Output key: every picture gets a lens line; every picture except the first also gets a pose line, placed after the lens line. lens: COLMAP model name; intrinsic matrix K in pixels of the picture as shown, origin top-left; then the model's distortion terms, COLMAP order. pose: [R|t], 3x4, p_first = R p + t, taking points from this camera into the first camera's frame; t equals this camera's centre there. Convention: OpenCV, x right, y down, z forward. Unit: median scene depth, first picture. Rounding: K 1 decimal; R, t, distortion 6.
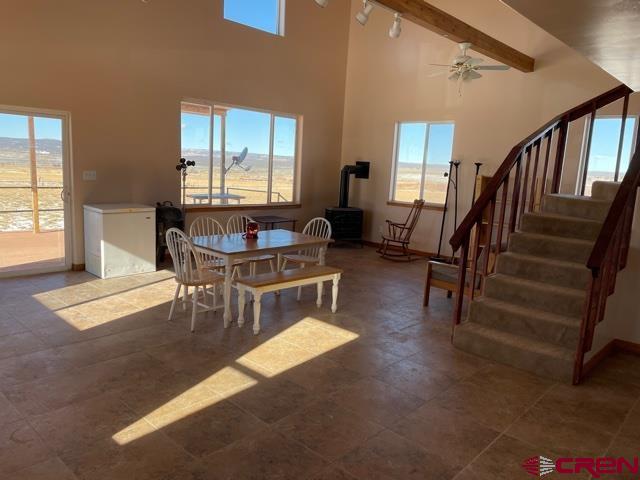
lens RADIAL K [[483.0, 0, 315.5], [0, 483.0, 239.7], [0, 0, 1]] dist [0.081123, -0.103310]
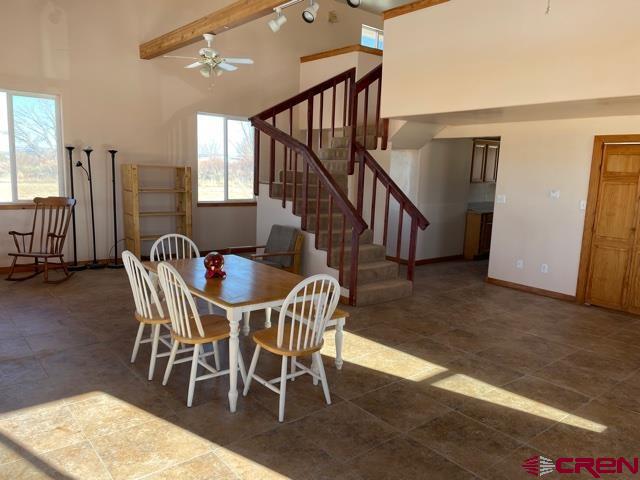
lens RADIAL K [[483.0, 0, 322.8], [0, 483.0, 241.3], [0, 0, 1]] dist [0.081123, -0.103310]
pose [[0.124223, -0.194883, 0.972928, -1.068106], [0.122278, 0.976056, 0.179898, -0.217620], [-0.984691, 0.096621, 0.145079, 1.009745]]
